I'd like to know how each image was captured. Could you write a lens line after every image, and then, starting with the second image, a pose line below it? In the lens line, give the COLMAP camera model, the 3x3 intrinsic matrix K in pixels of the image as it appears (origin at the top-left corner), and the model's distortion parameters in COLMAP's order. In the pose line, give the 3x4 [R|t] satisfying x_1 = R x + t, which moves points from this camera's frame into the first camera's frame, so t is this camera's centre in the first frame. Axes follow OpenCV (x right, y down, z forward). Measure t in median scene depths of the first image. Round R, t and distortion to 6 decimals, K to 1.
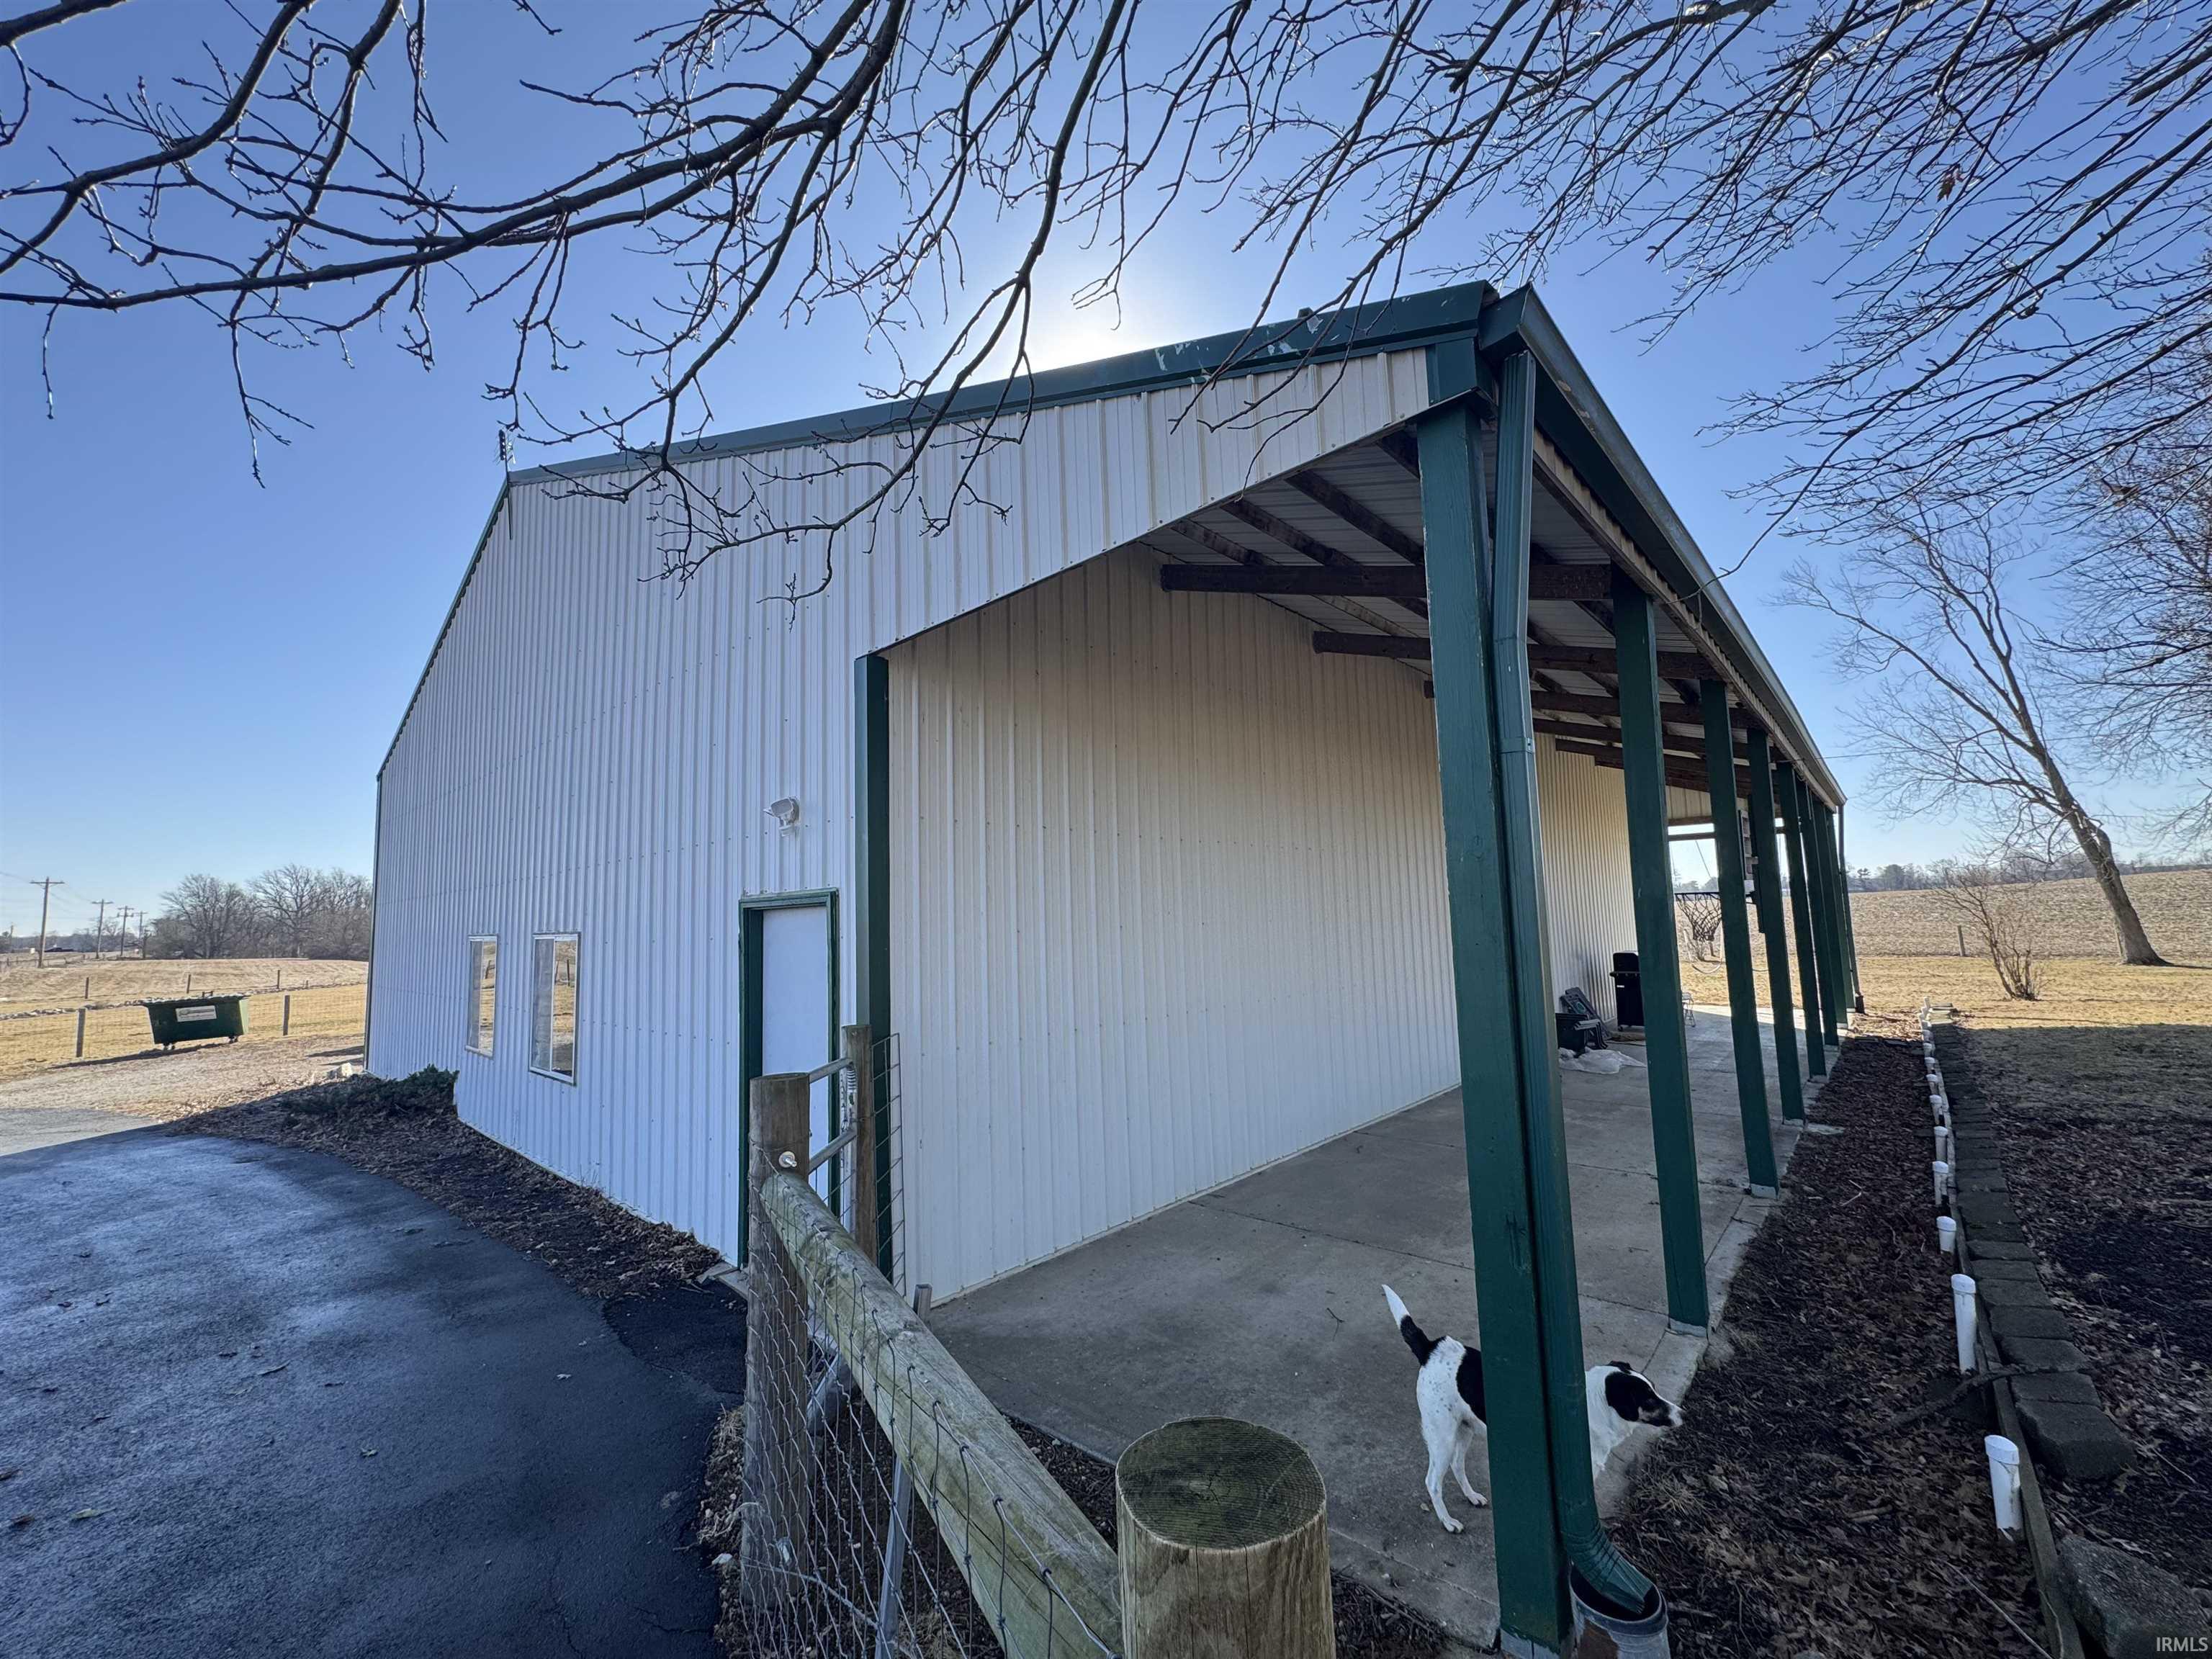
lens RADIAL K [[880.4, 0, 1101.4], [0, 880.4, 829.4], [0, 0, 1]] dist [-0.002446, 0.000738]
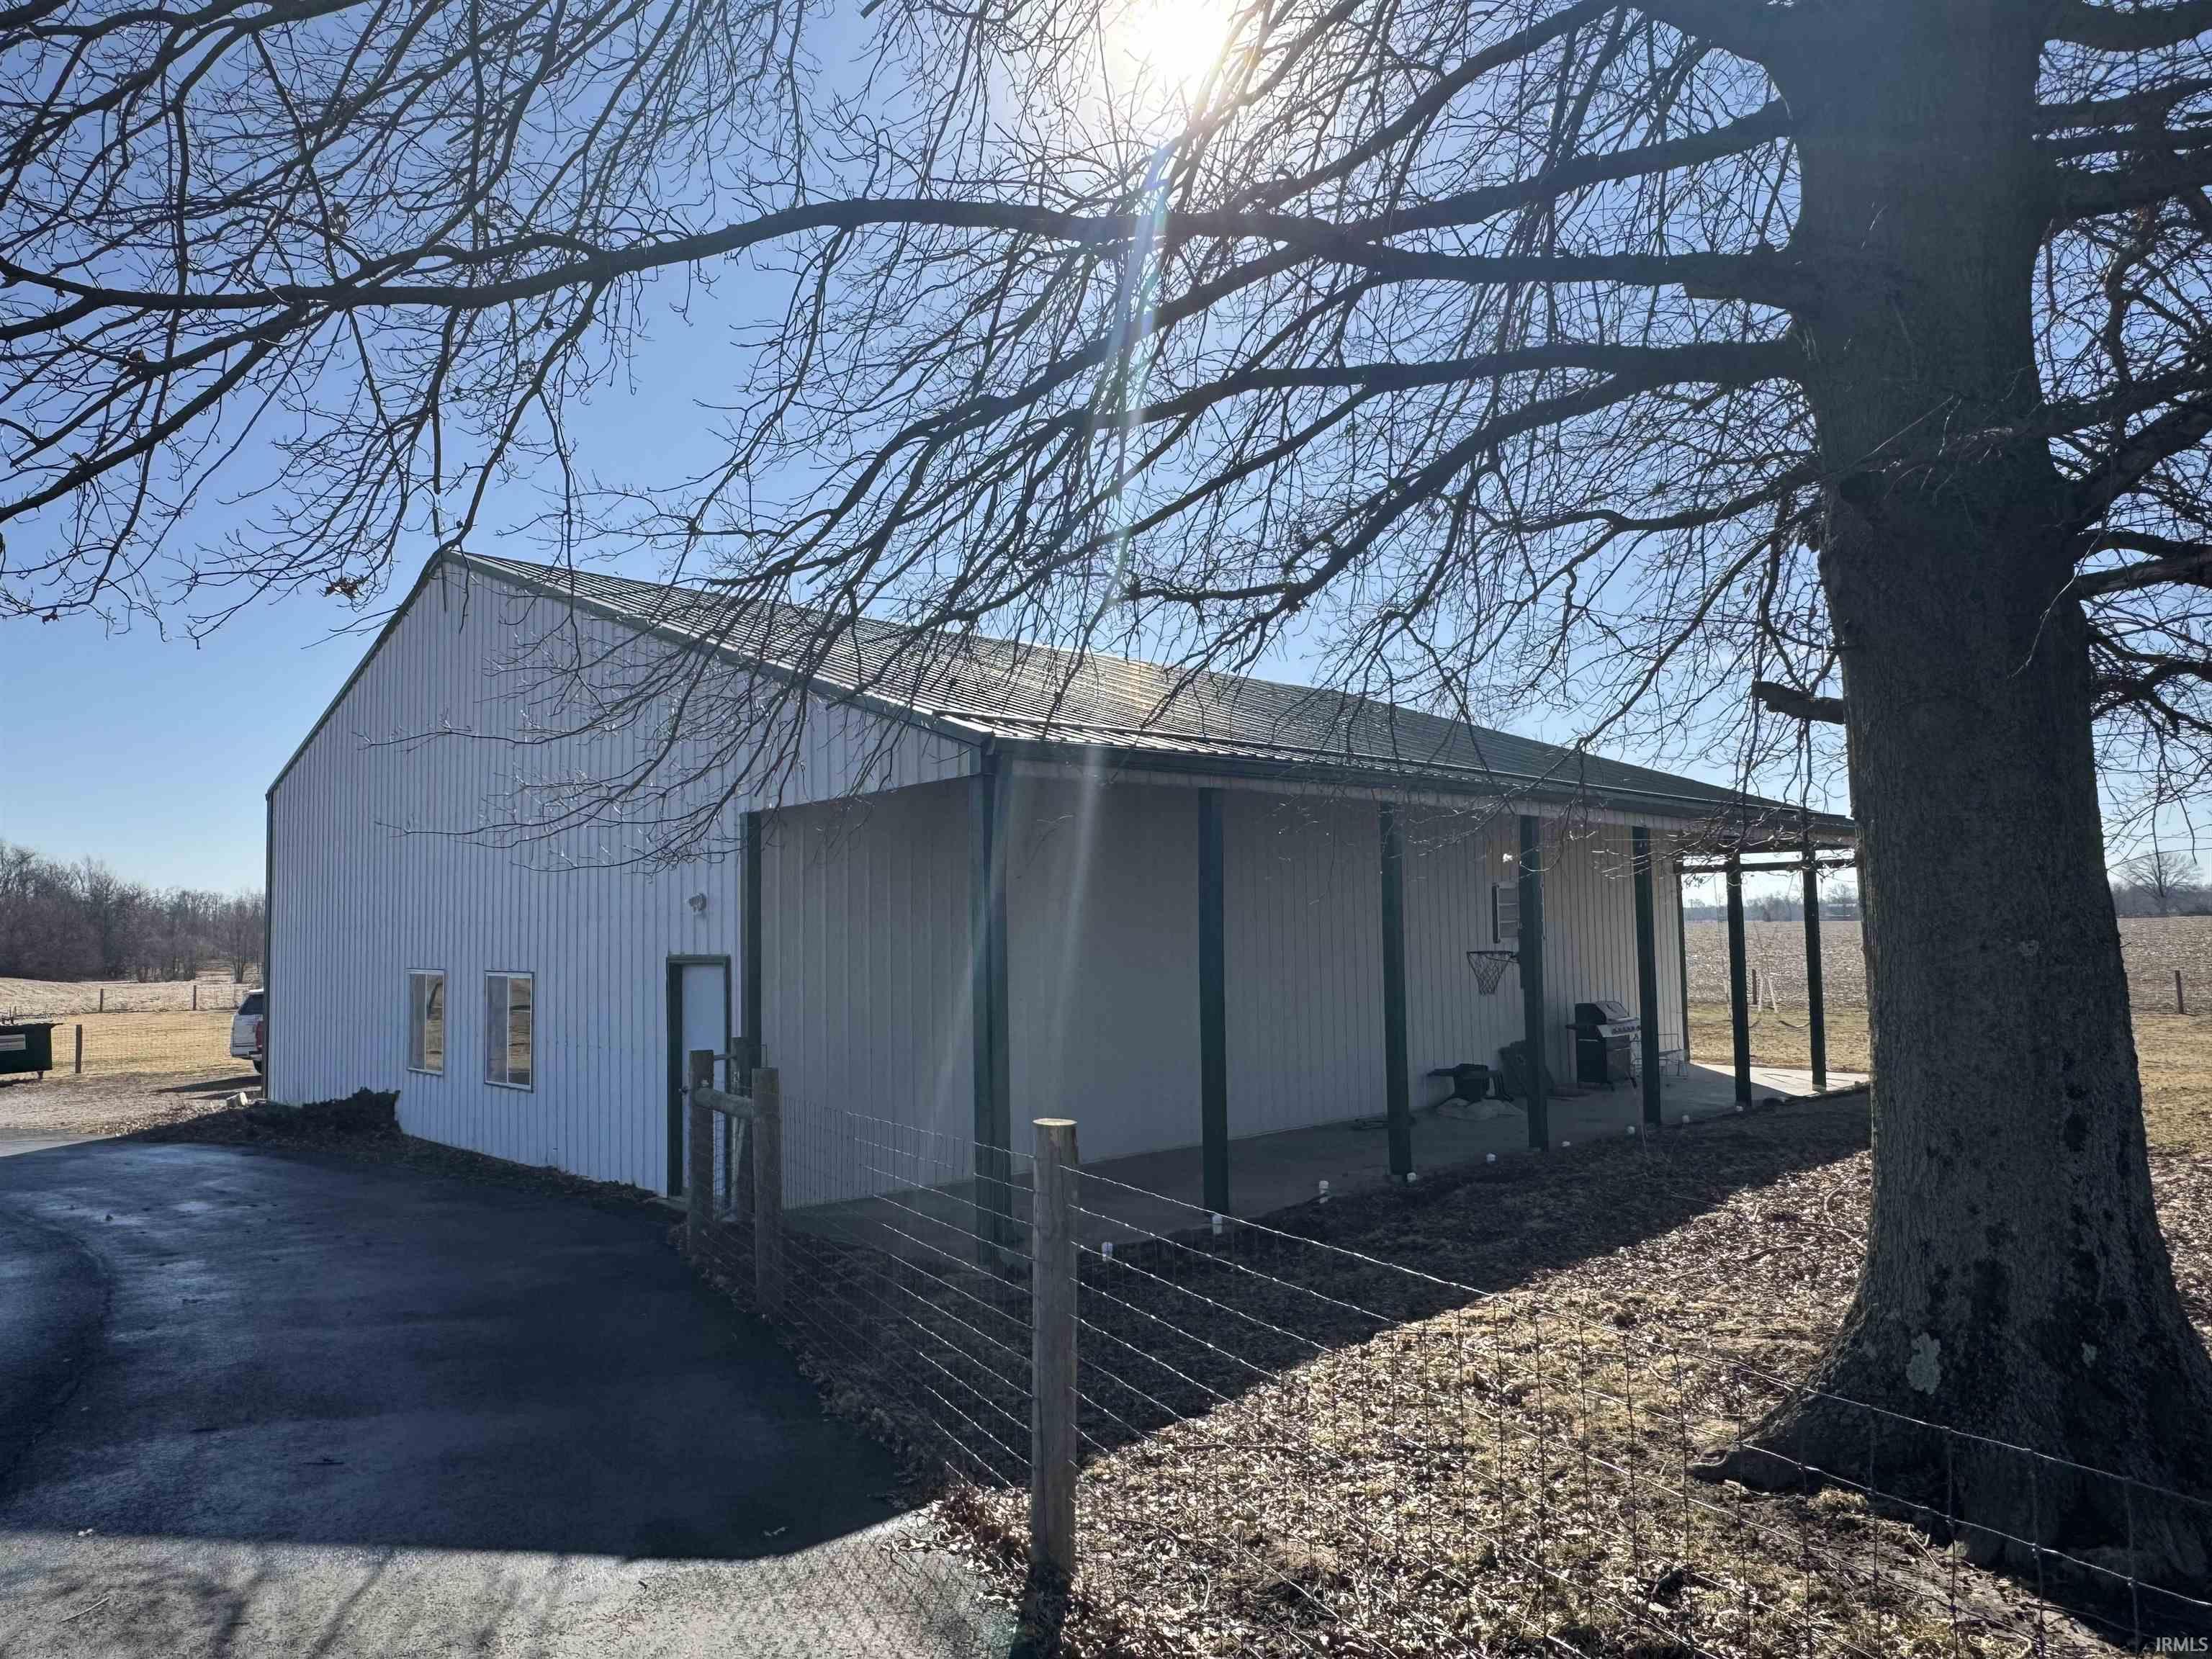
lens RADIAL K [[1507.9, 0, 1106.0], [0, 1507.9, 829.5], [0, 0, 1]] dist [-0.002534, -0.002056]
pose [[0.997996, 0.009906, -0.062495, 0.363559], [-0.007586, 0.999277, 0.037252, -0.174882], [0.062818, -0.036703, 0.997350, -1.109178]]
